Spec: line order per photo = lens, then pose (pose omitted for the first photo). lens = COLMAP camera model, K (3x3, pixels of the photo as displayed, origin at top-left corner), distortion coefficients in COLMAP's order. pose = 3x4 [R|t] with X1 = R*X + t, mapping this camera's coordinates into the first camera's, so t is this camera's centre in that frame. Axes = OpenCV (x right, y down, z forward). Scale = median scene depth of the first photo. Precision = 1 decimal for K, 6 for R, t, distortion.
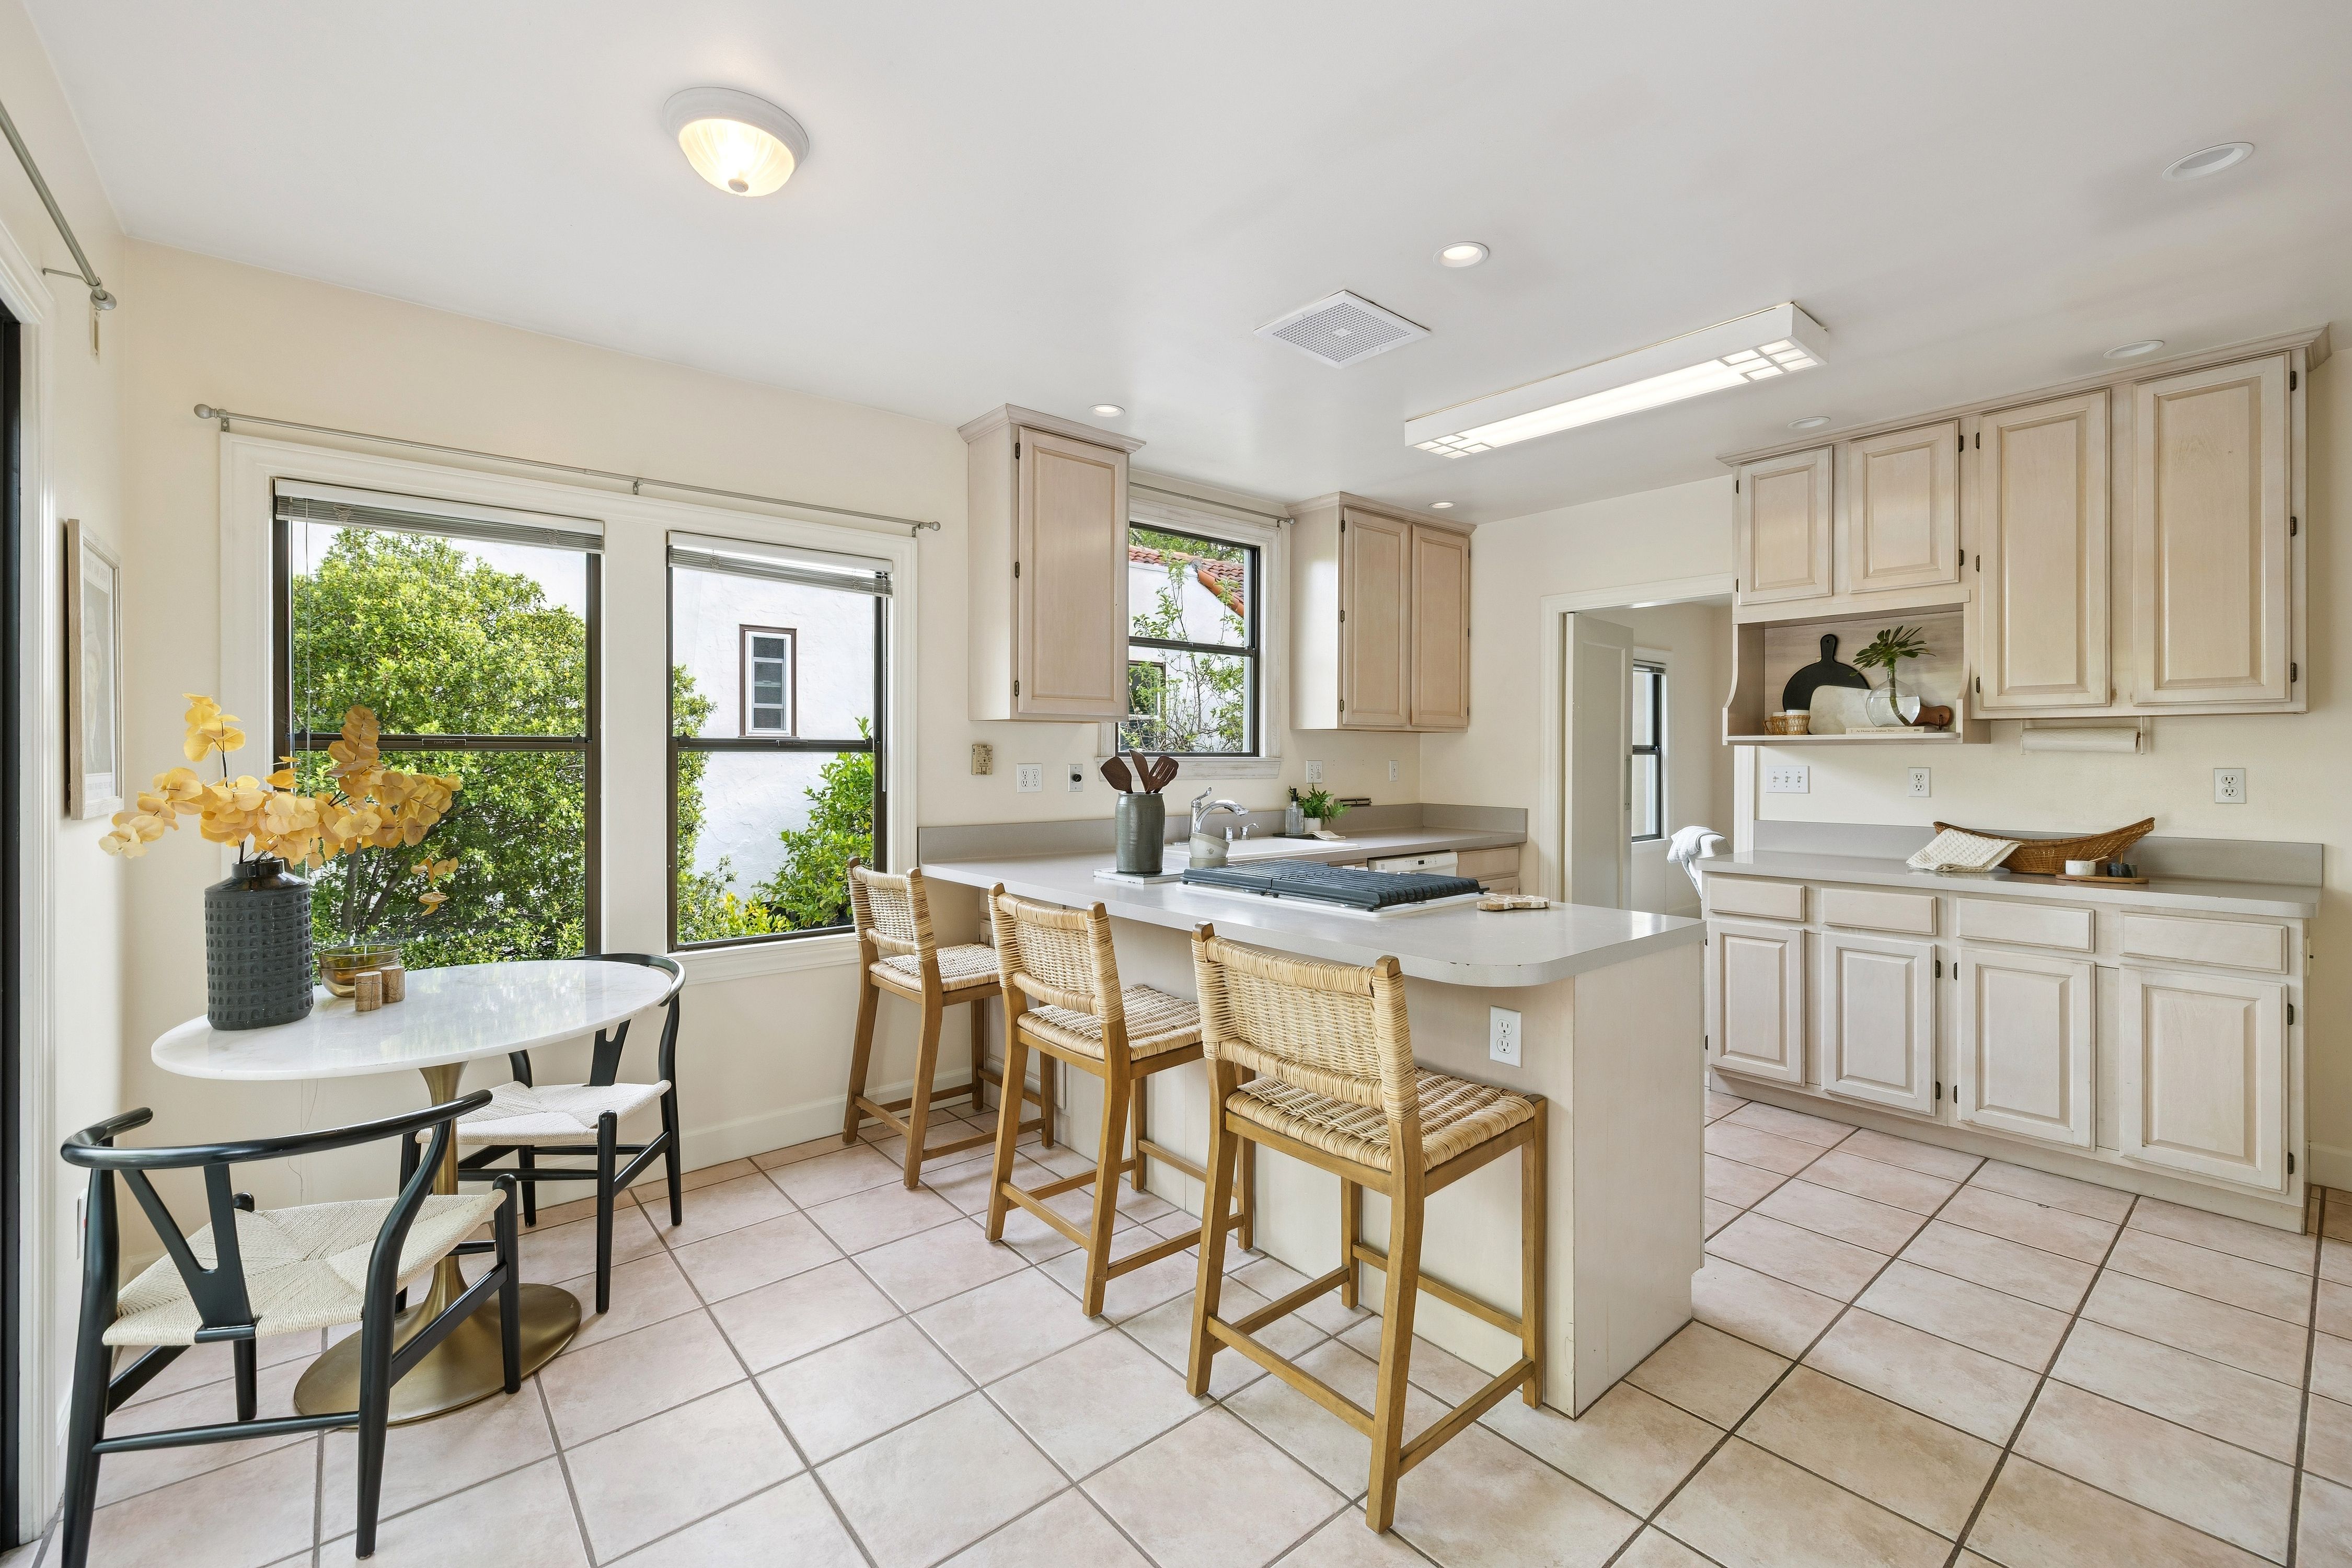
lens RADIAL K [[985.4, 0, 1169.9], [0, 985.4, 766.8], [0, 0, 1]] dist [0.003192, 0.000208]
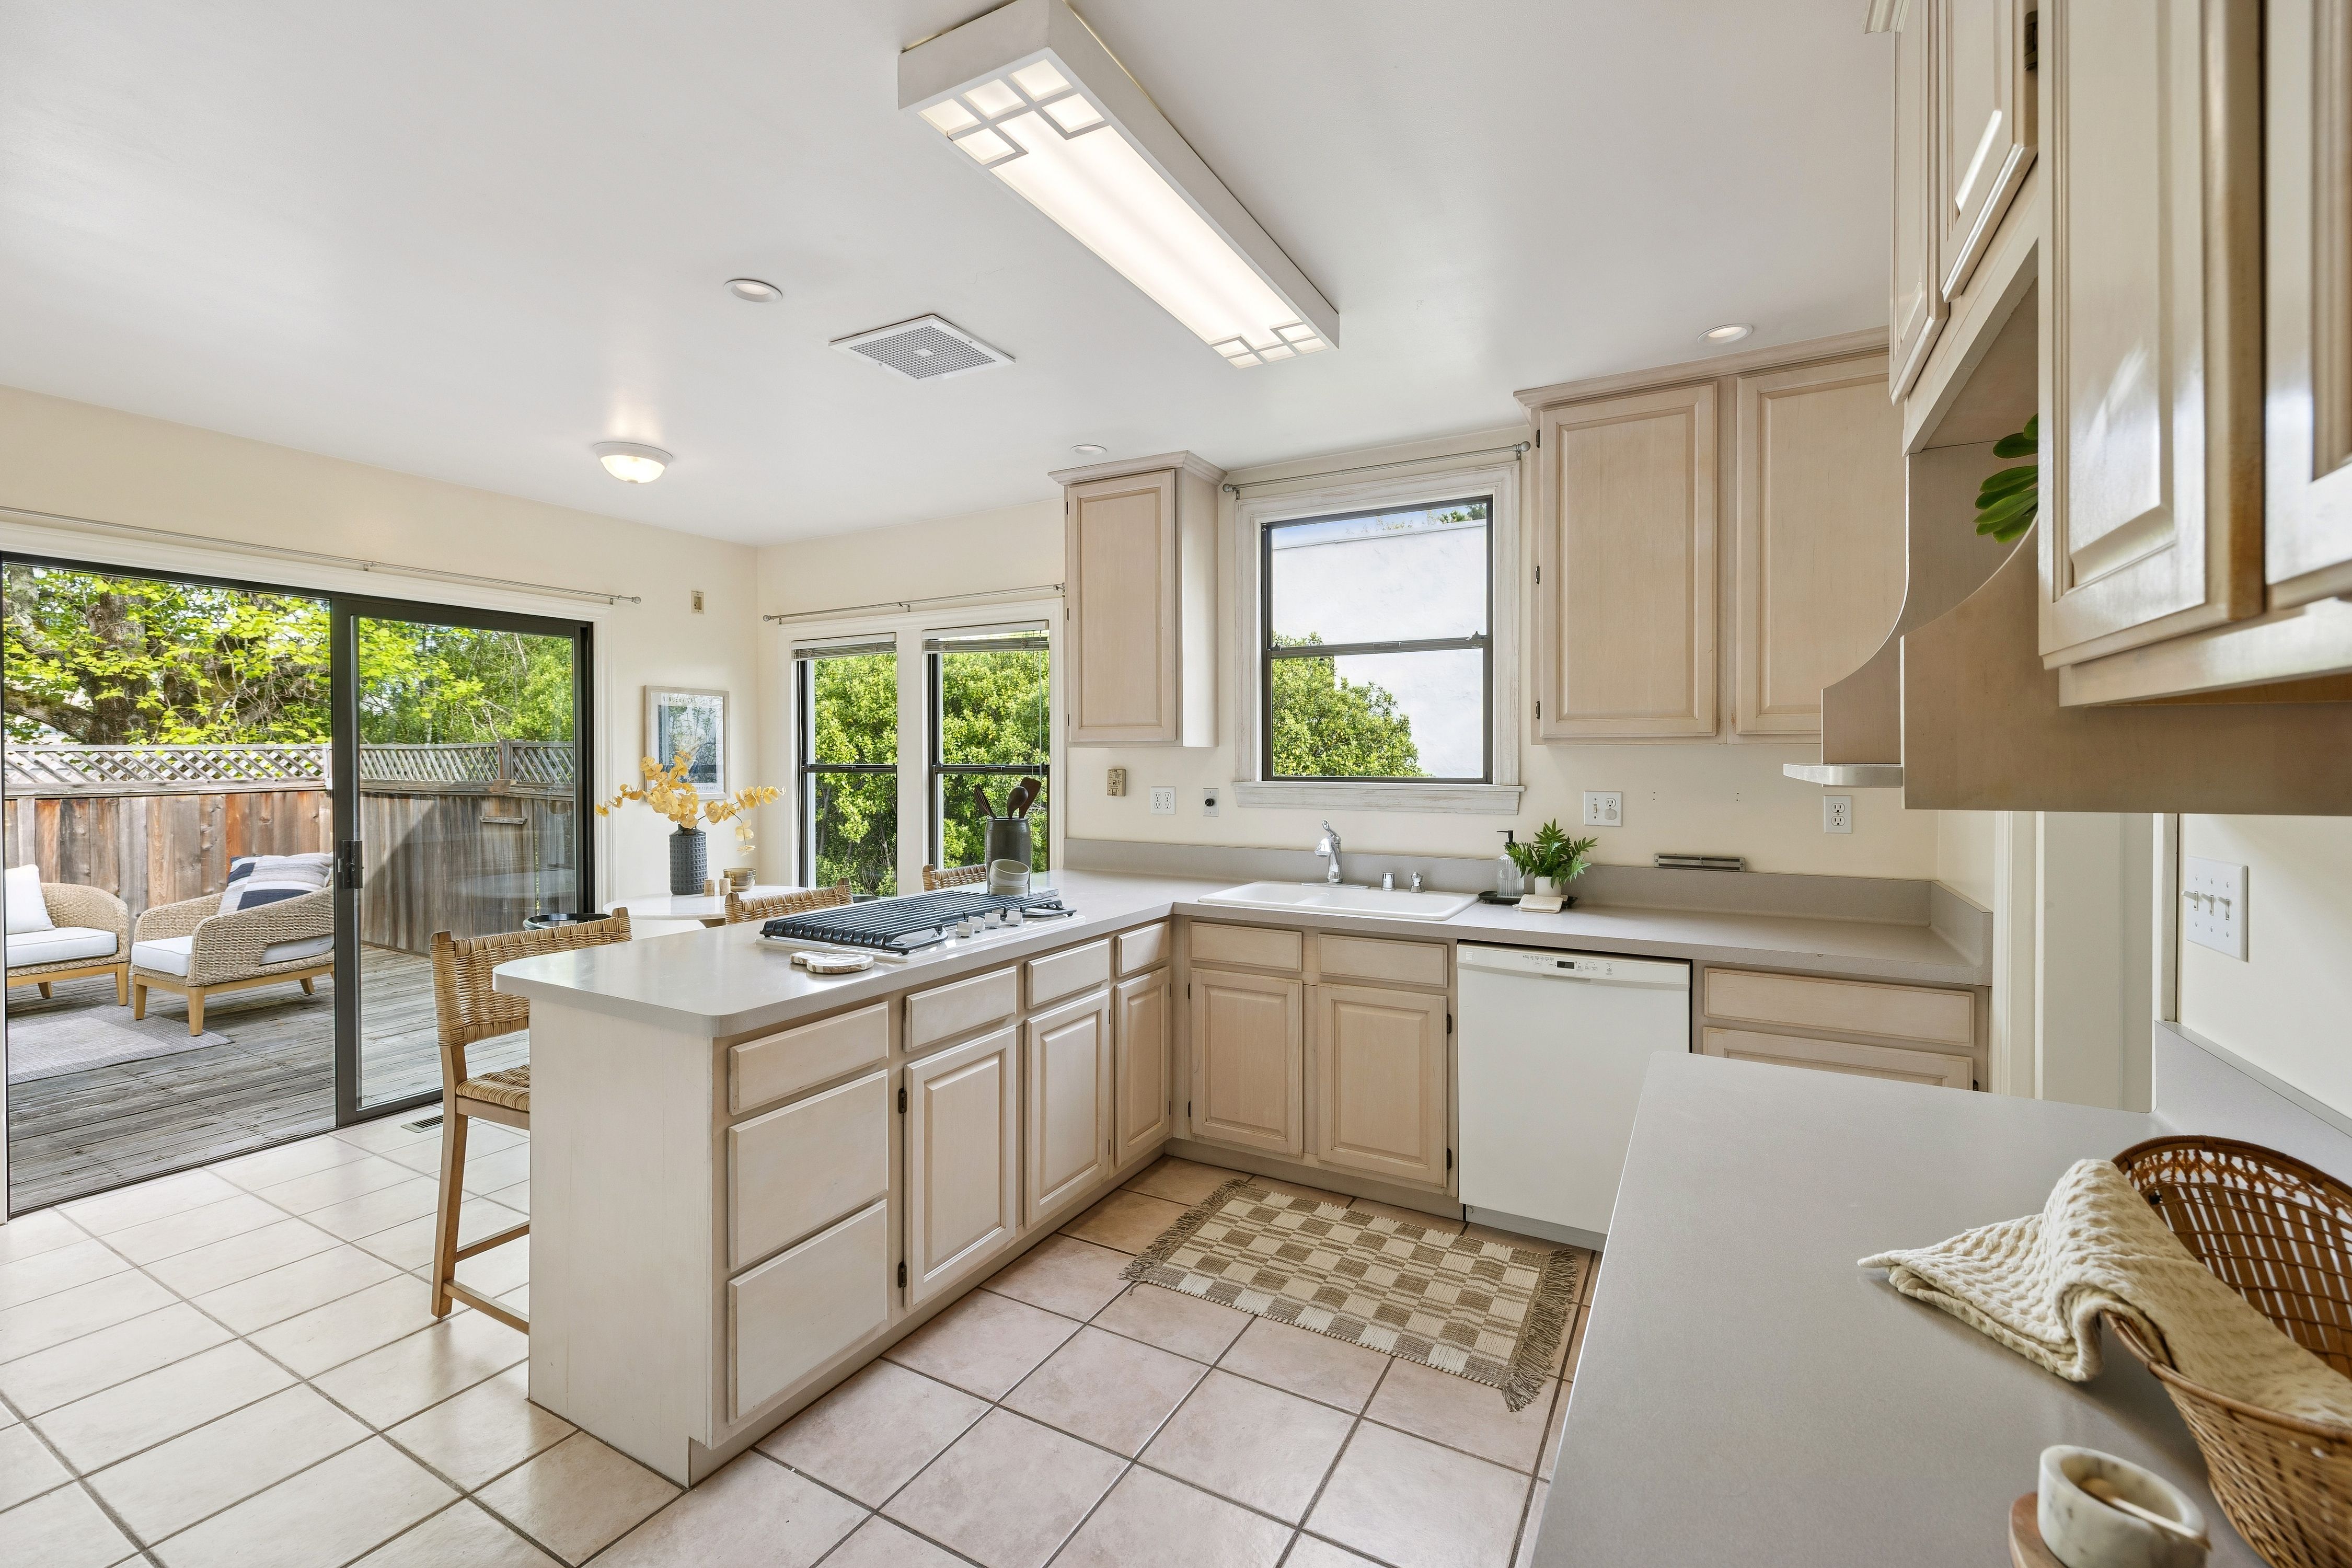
lens RADIAL K [[985.4, 0, 1171.5], [0, 985.4, 766.3], [0, 0, 1]] dist [0.003192, 0.000208]
pose [[0.360388, 0.009249, -0.932757, 0.835136], [-0.007325, 0.999948, 0.007085, -0.032638], [0.932774, 0.004279, 0.360437, 0.632555]]
